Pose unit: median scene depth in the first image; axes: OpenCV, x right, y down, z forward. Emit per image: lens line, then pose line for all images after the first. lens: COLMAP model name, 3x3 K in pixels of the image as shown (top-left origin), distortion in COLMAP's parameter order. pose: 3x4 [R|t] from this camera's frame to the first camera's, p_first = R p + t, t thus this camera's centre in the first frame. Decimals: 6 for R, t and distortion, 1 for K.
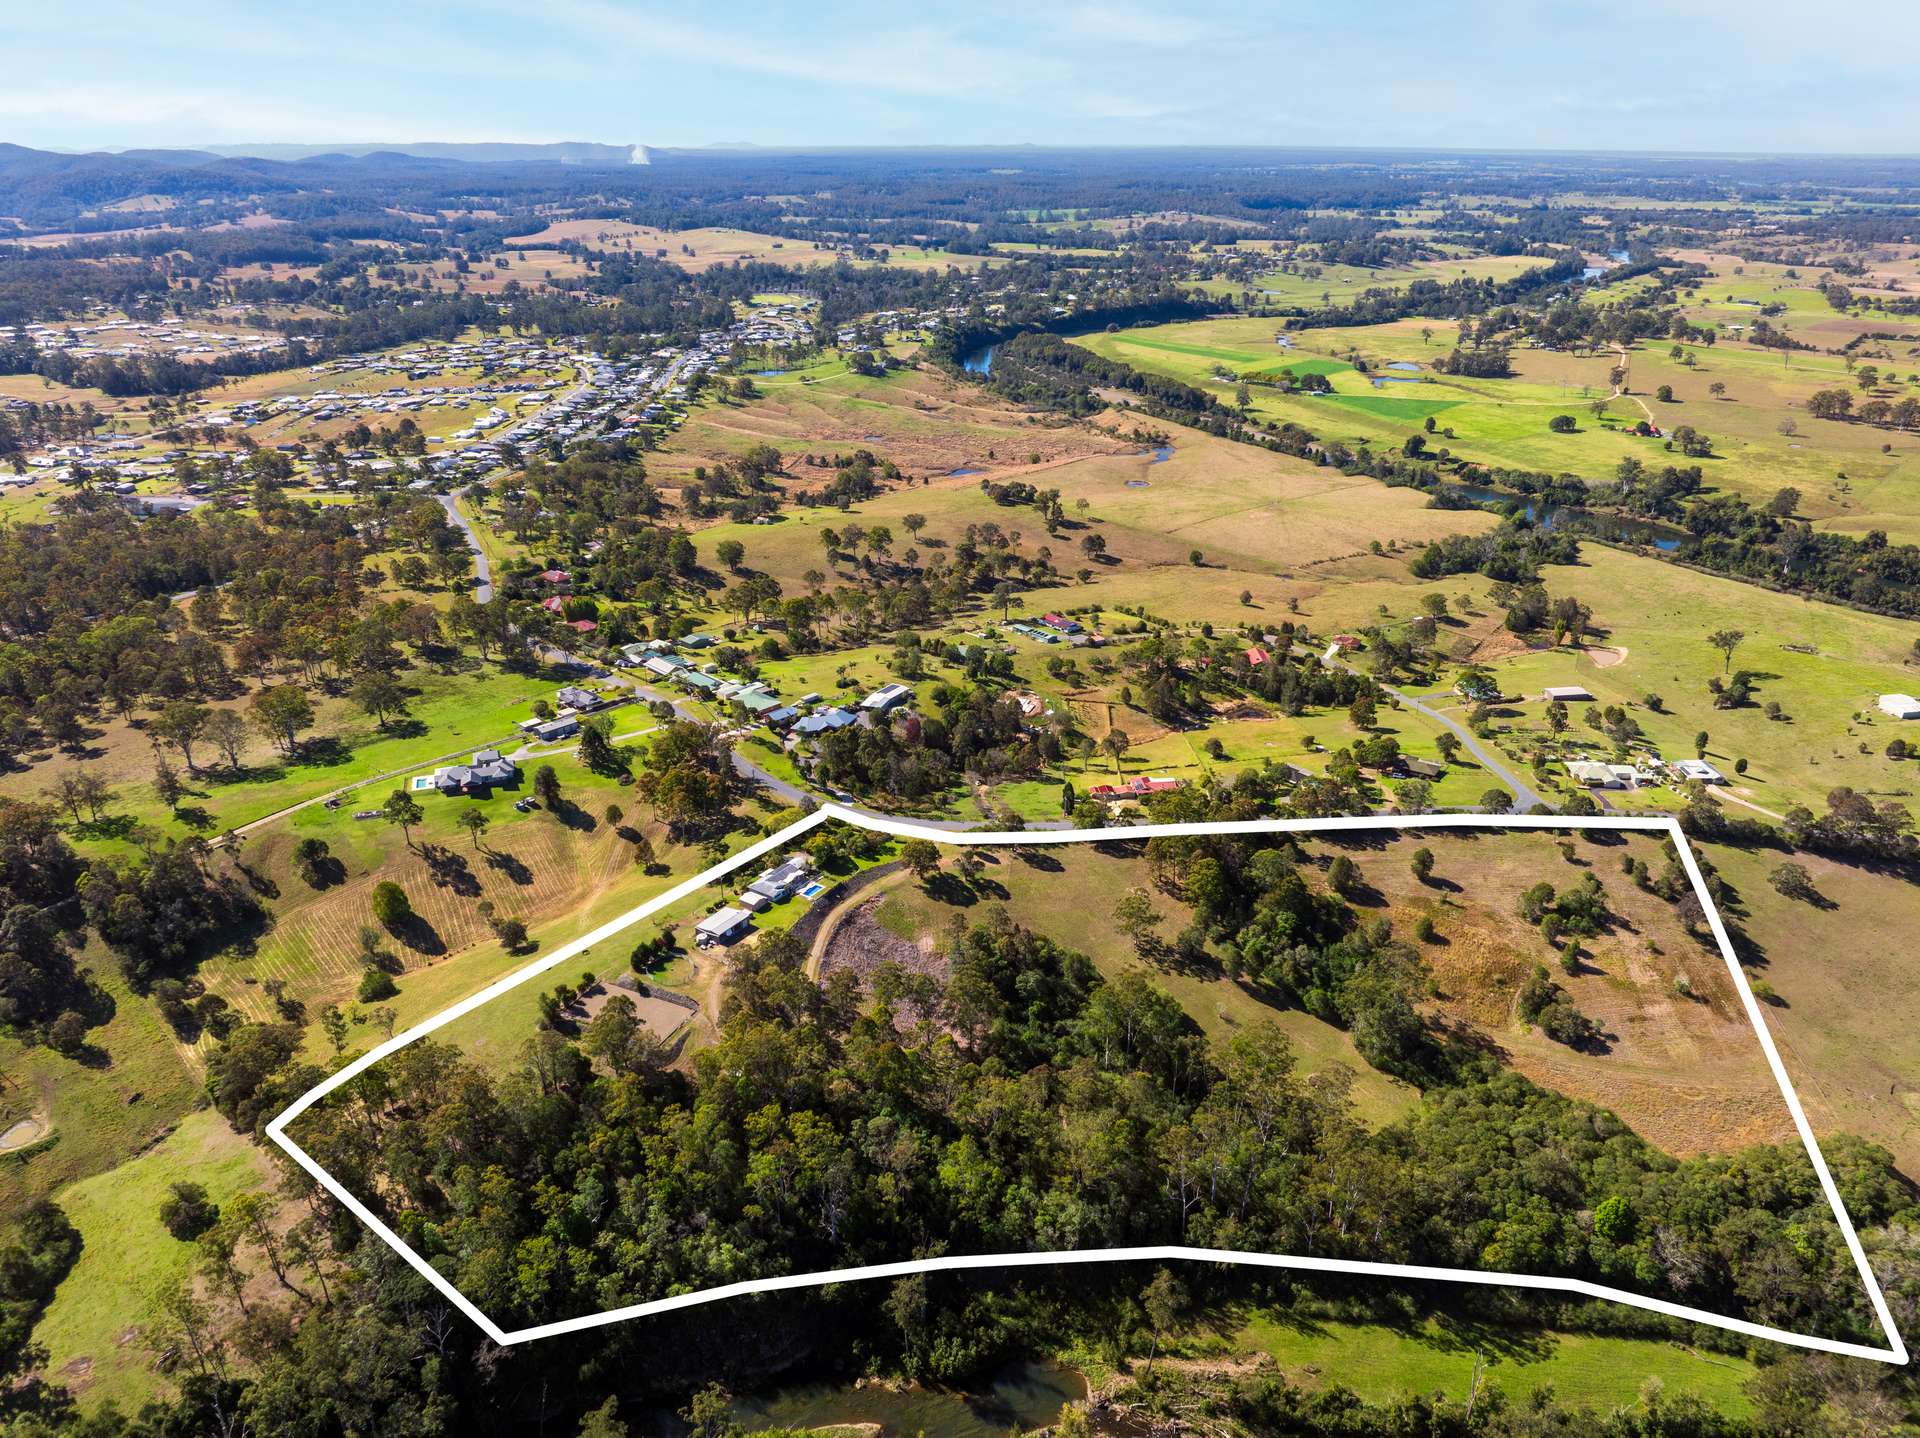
lens RADIAL K [[1348.2, 0, 960.0], [0, 1348.2, 719.0], [0, 0, 1]] dist [-0.034900, -0.003248]
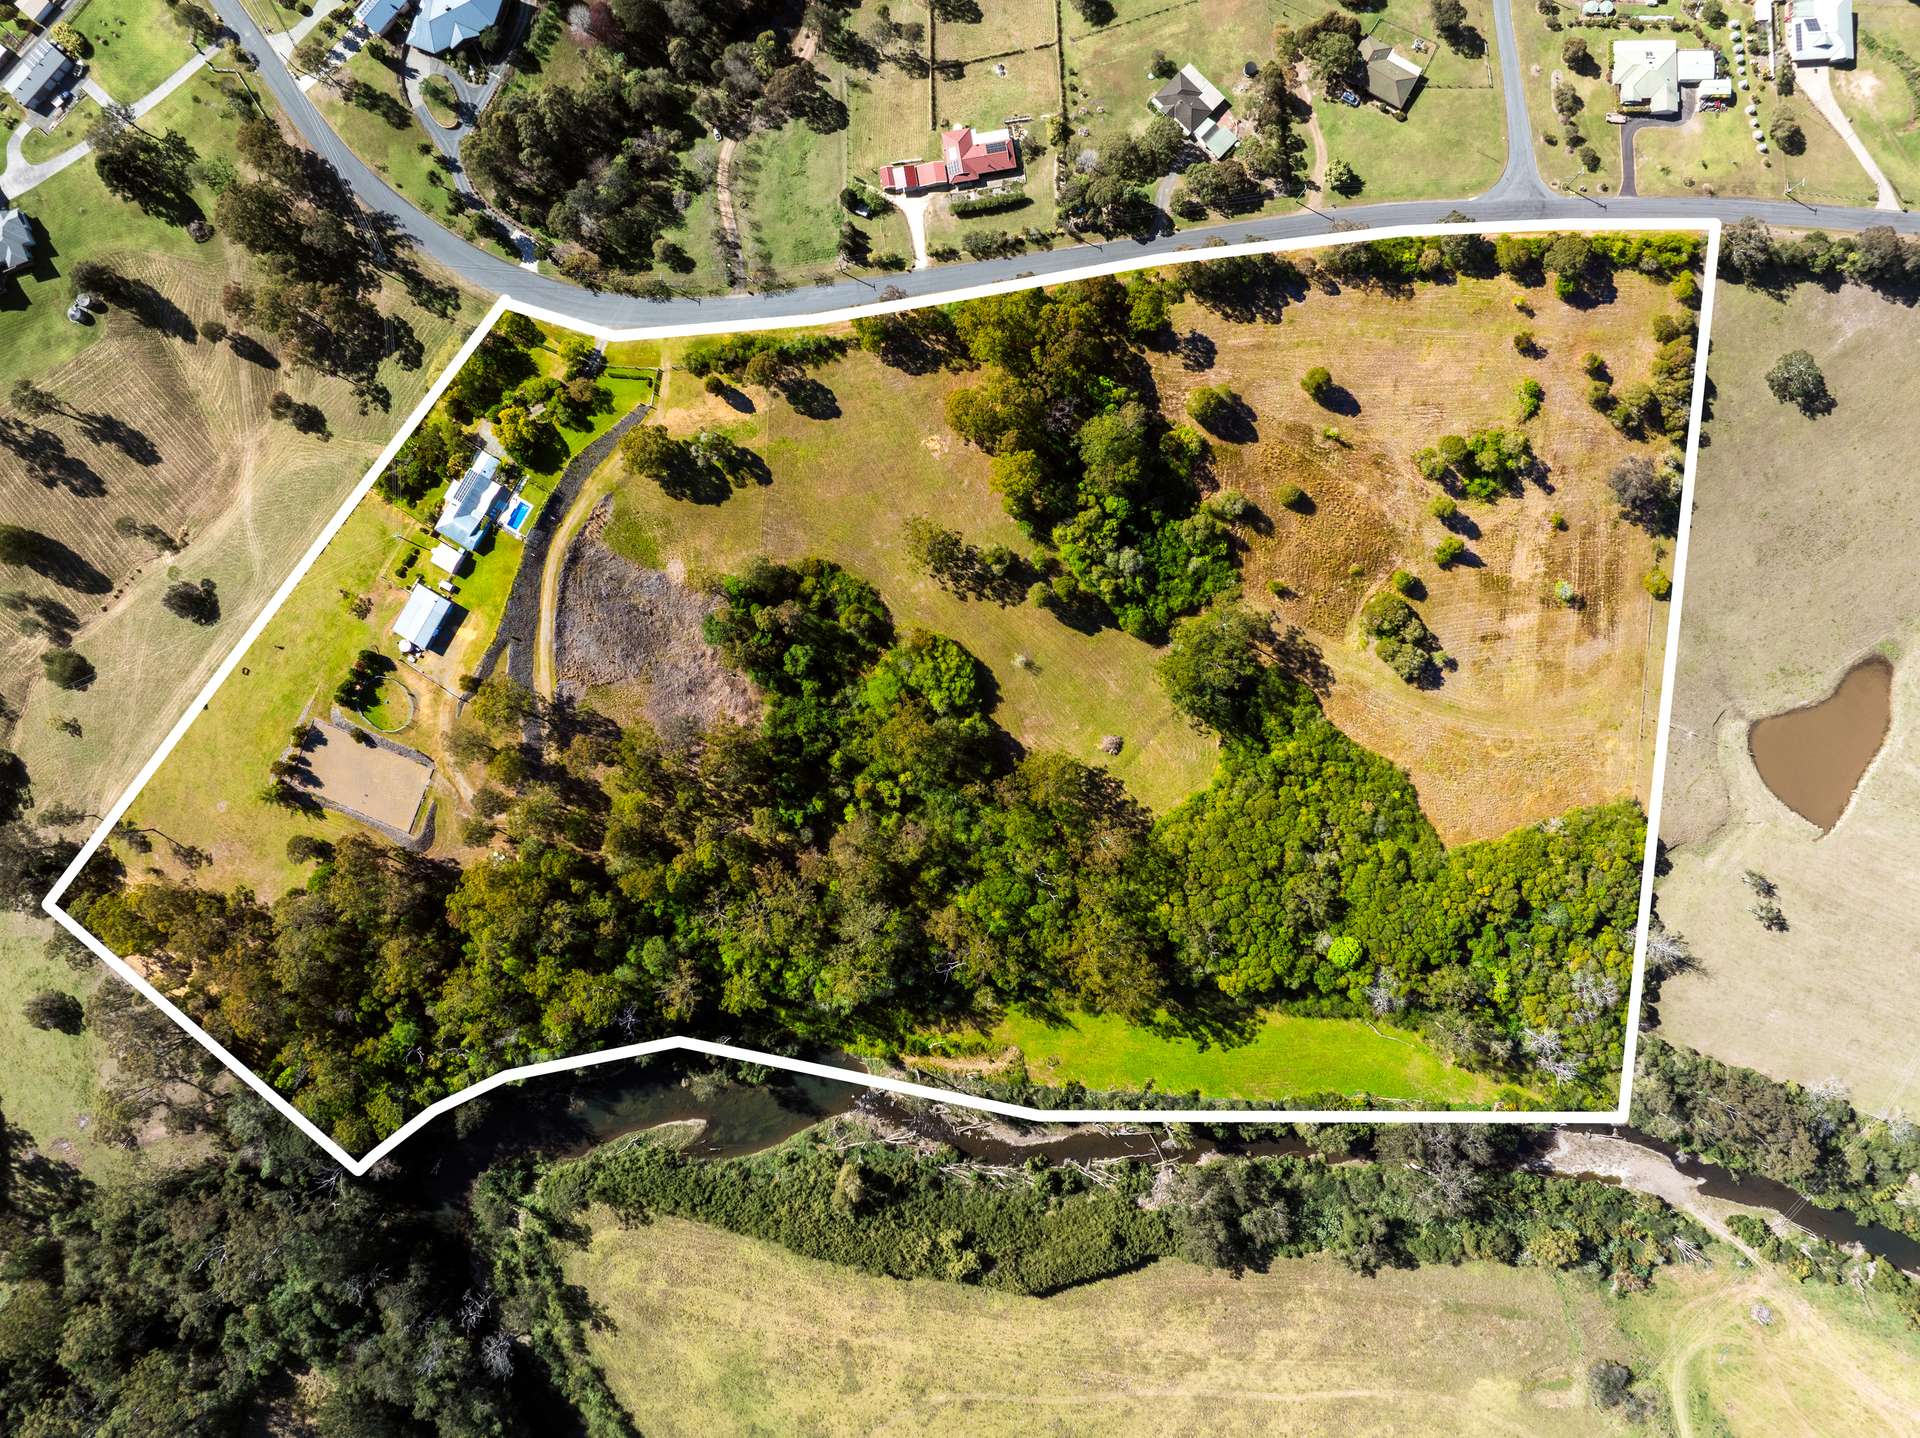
lens RADIAL K [[1322.3, 0, 960.0], [0, 1322.3, 719.0], [0, 0, 1]] dist [-0.032753, 0.001636]
pose [[0.998154, -0.059837, -0.010382, 0.150868], [0.033149, 0.393574, 0.918695, -0.530920], [-0.050886, -0.917343, 0.394831, 0.581017]]
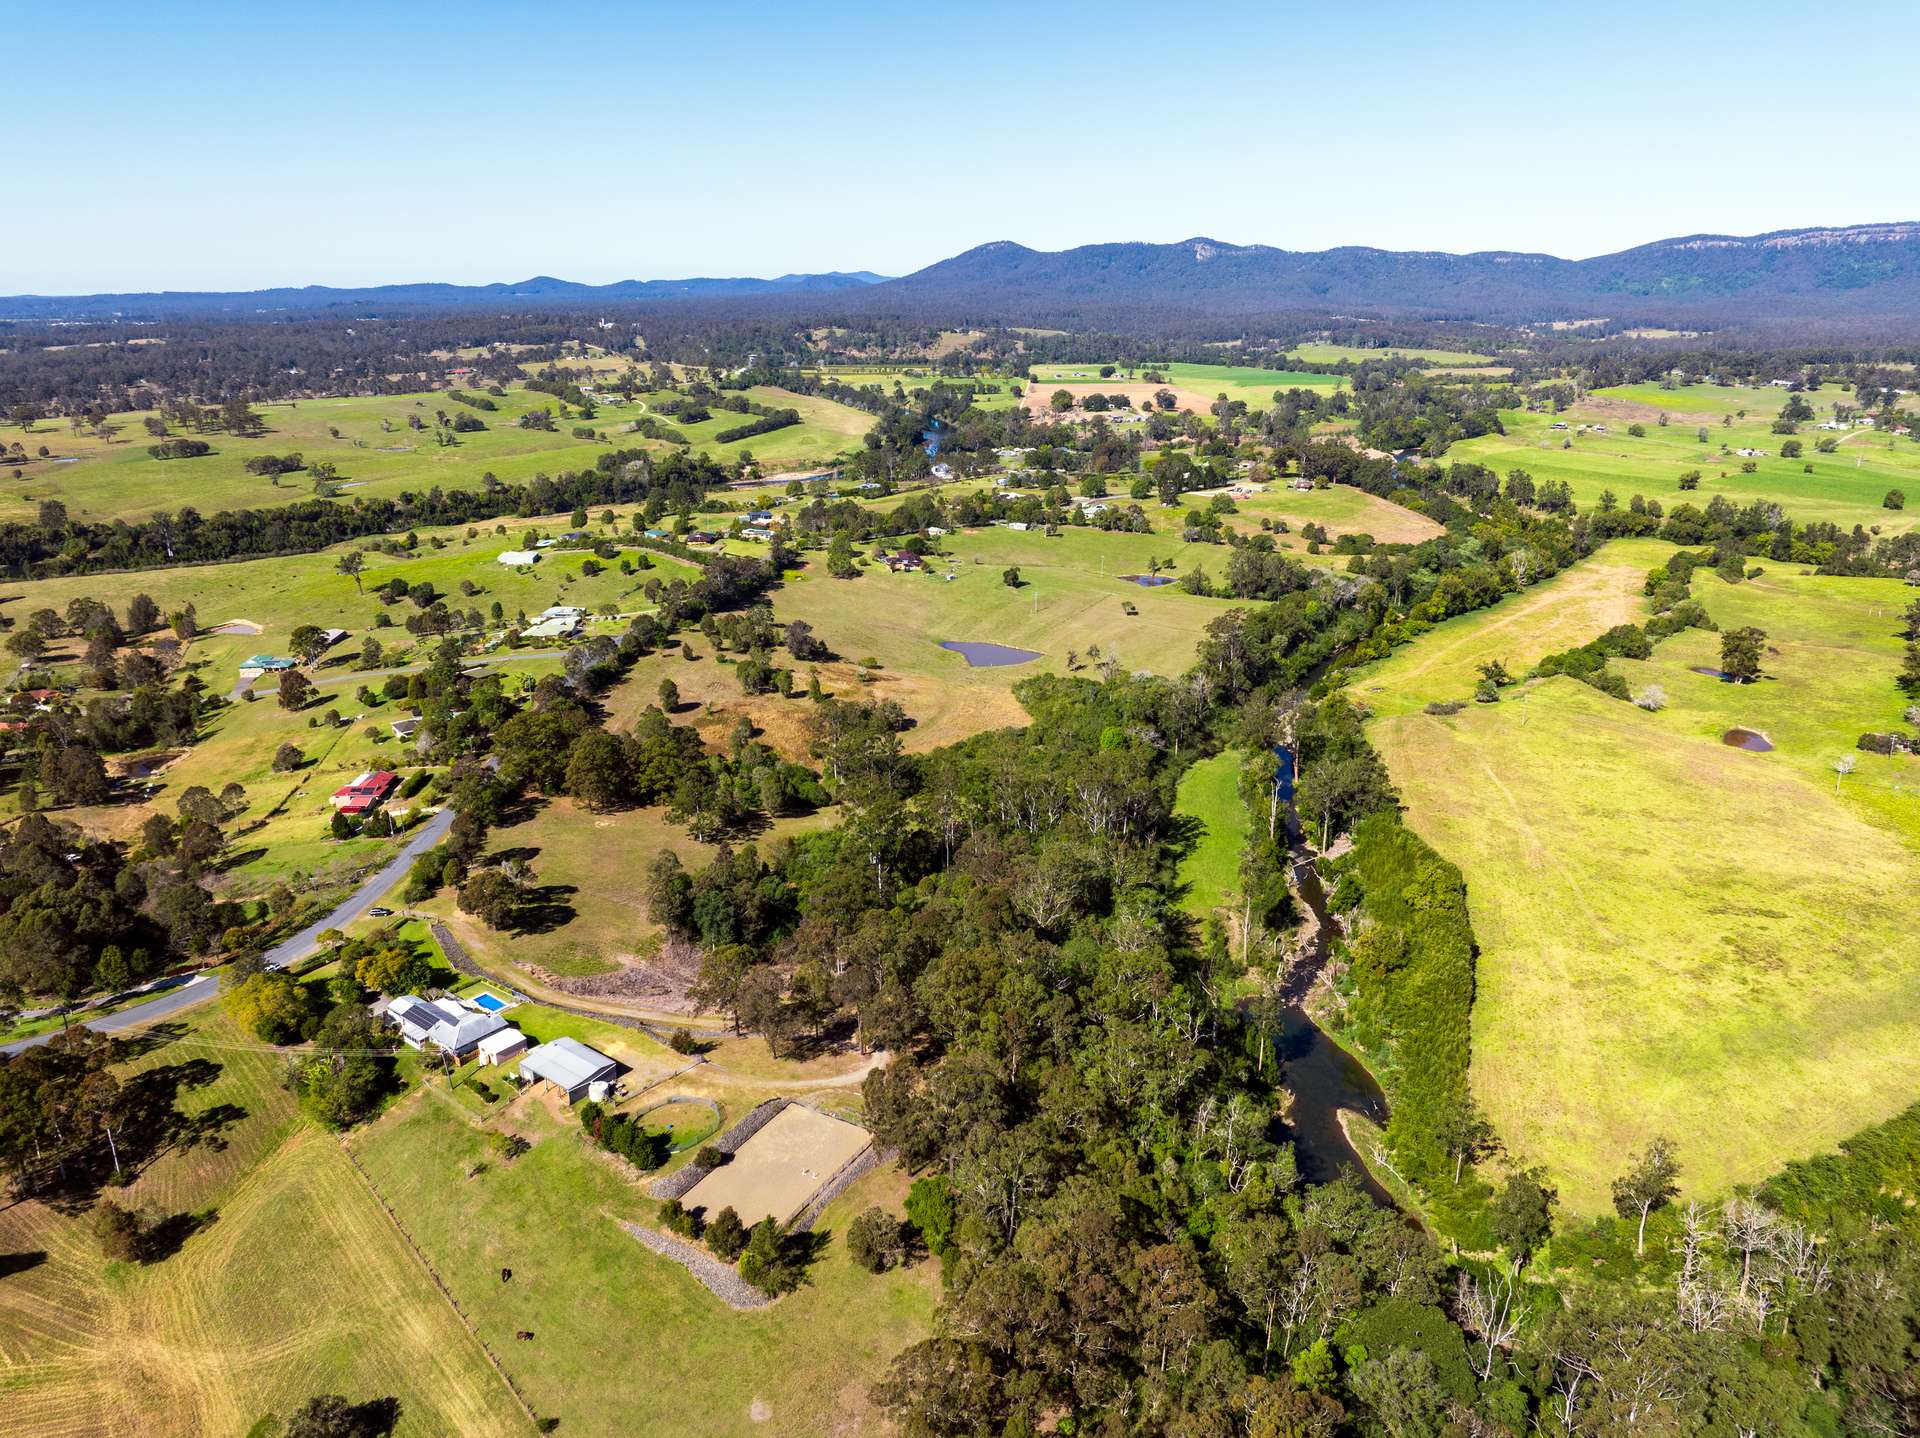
lens RADIAL K [[1348.2, 0, 960.0], [0, 1348.2, 719.0], [0, 0, 1]] dist [-0.034900, -0.003248]
pose [[0.067378, -0.313615, 0.947157, -0.619606], [0.403929, 0.876611, 0.261523, -0.052160], [-0.912306, 0.364963, 0.185742, 0.666267]]
